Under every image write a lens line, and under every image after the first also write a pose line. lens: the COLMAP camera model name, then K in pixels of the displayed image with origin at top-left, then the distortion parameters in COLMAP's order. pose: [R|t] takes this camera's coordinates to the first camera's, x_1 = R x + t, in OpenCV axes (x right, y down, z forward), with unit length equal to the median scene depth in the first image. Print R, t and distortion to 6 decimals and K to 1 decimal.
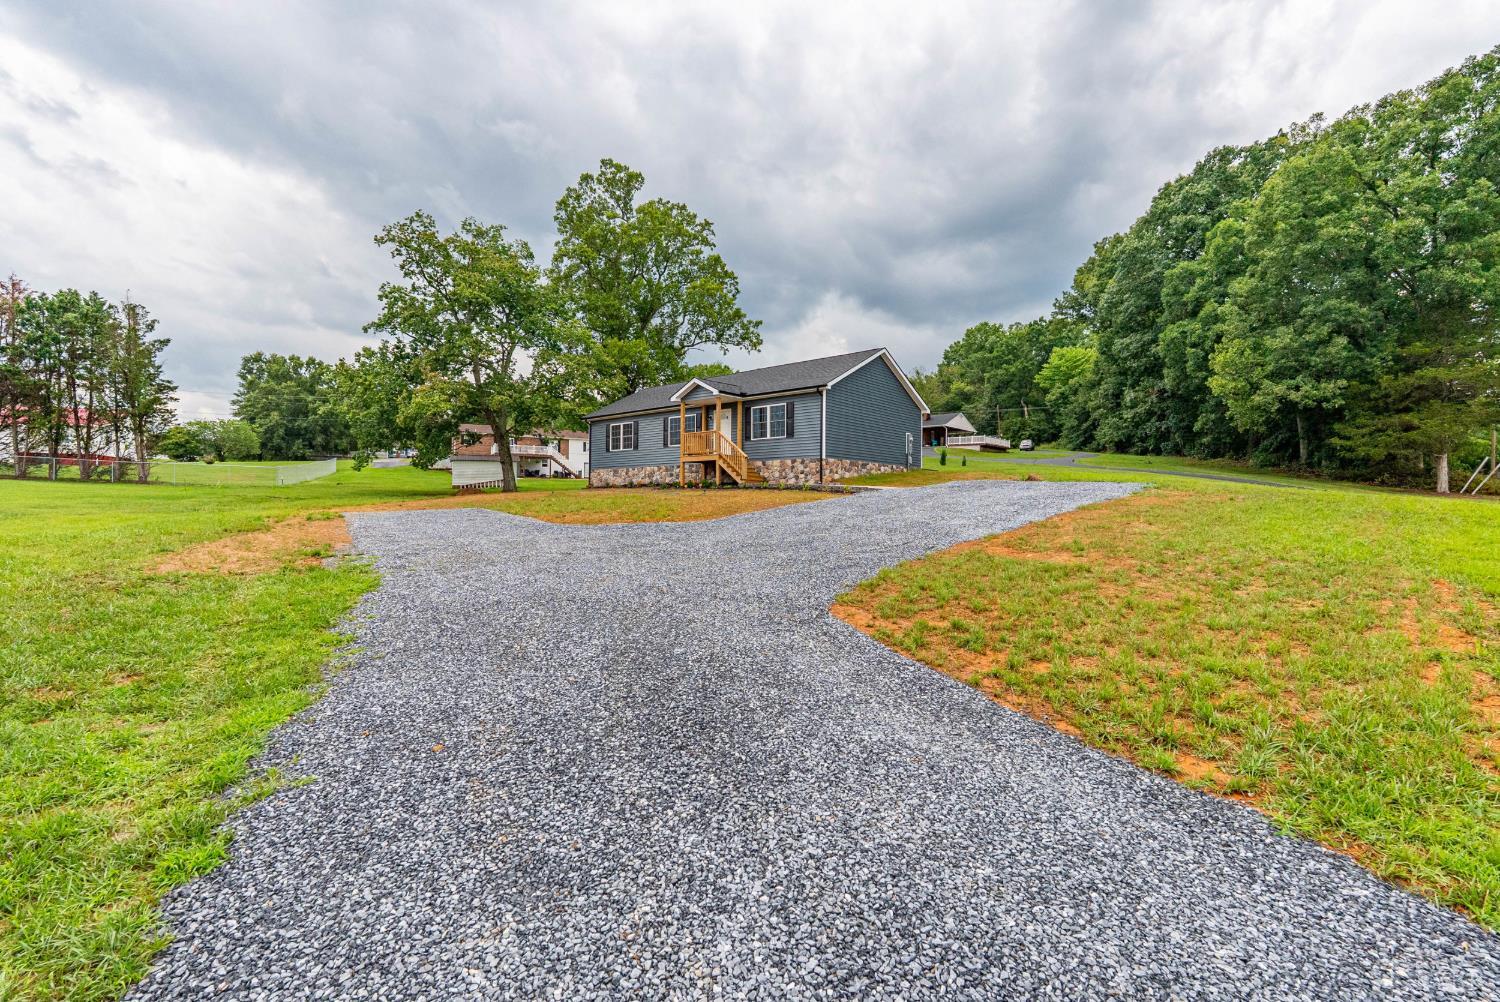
lens RADIAL K [[656.0, 0, 756.8], [0, 656.0, 502.4], [0, 0, 1]] dist [-0.002689, 0.000999]
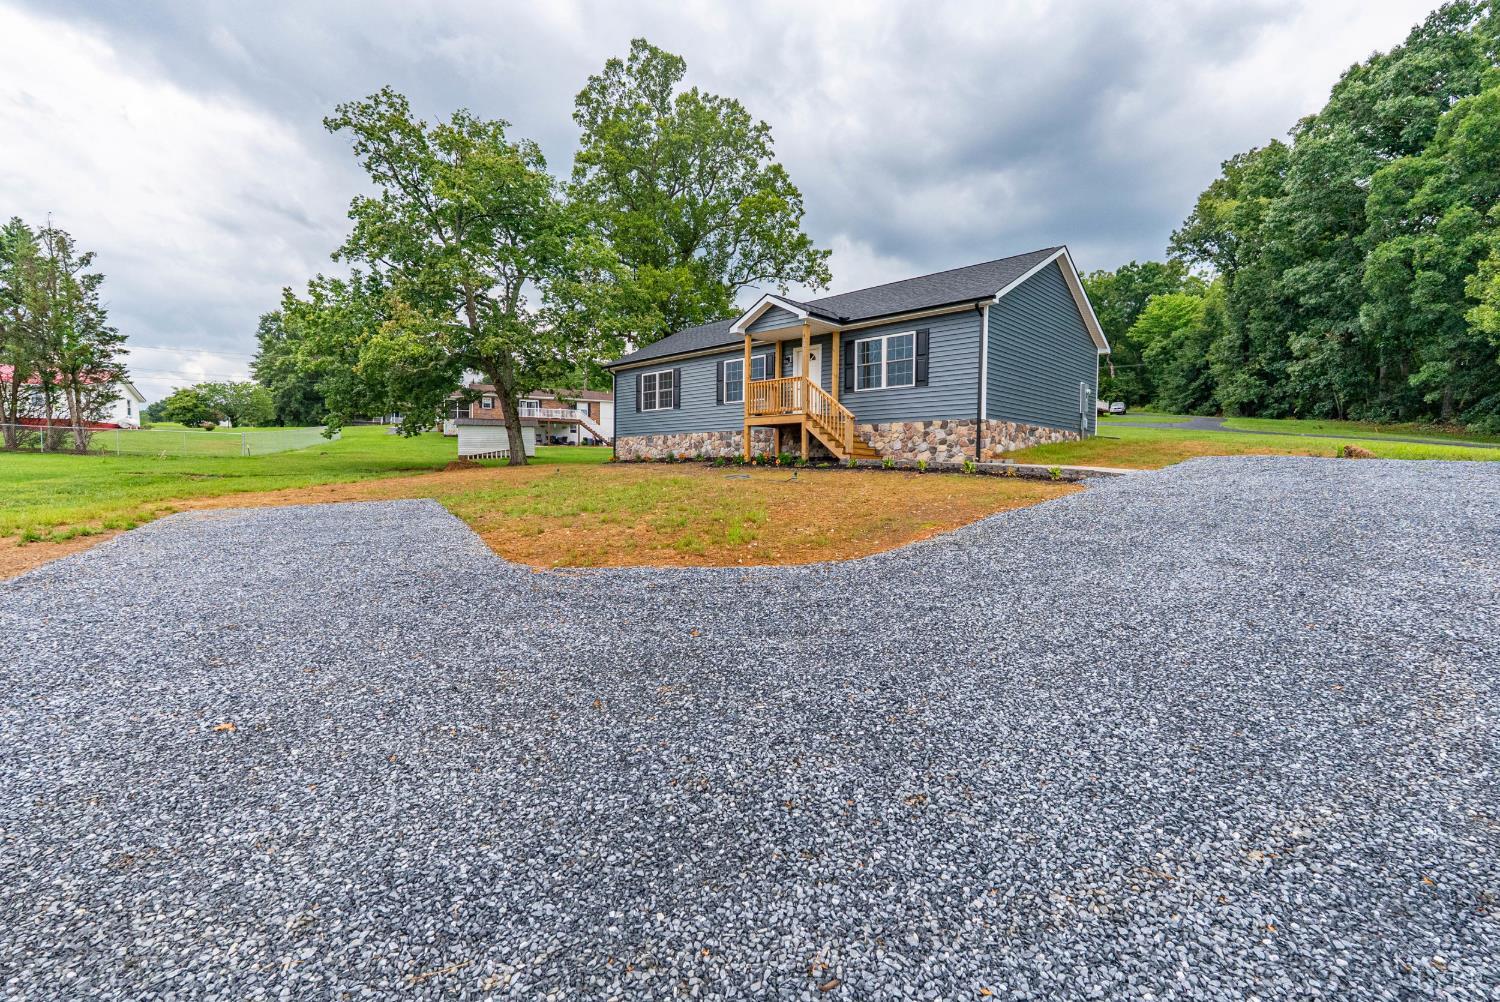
lens RADIAL K [[656.0, 0, 754.0], [0, 656.0, 493.5], [0, 0, 1]] dist [-0.002689, 0.000999]
pose [[0.998113, 0.005346, -0.061168, -0.039759], [-0.003031, 0.999278, 0.037882, -0.011164], [0.061327, -0.037625, 0.997408, 0.203368]]
